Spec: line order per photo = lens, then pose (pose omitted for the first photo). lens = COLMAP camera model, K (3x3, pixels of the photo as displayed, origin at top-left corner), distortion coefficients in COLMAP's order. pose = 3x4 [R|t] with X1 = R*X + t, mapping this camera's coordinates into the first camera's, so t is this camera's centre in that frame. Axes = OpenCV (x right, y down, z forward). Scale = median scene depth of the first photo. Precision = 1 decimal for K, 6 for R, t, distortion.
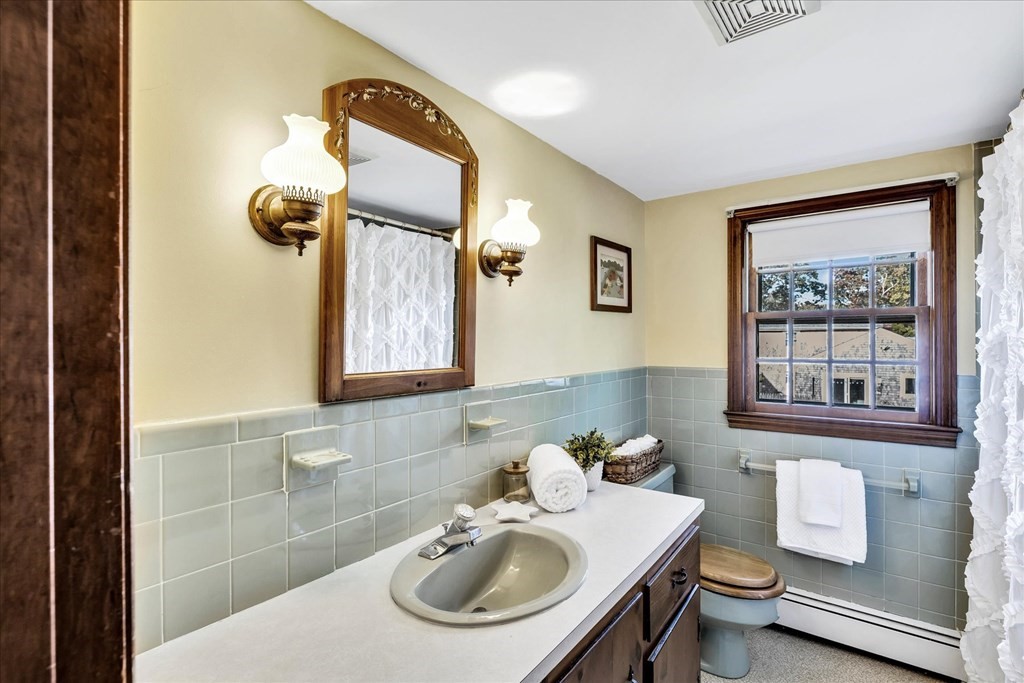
lens RADIAL K [[482.0, 0, 509.4], [0, 482.0, 340.2], [0, 0, 1]] dist [-0.001528, -0.000297]
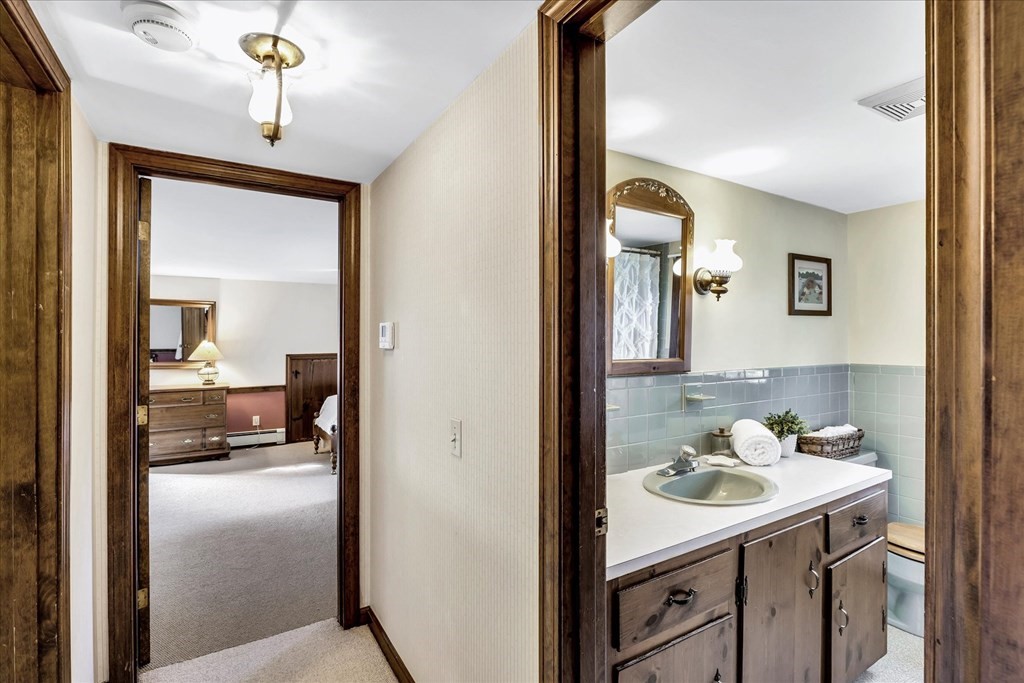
lens RADIAL K [[443.2, 0, 512.0], [0, 443.2, 341.5], [0, 0, 1]] dist [-0.001918, -0.000194]
pose [[0.918369, 0.003995, -0.395704, -0.035812], [-0.001953, 0.999983, 0.005564, -0.000925], [0.395719, -0.004337, 0.918361, -0.383906]]
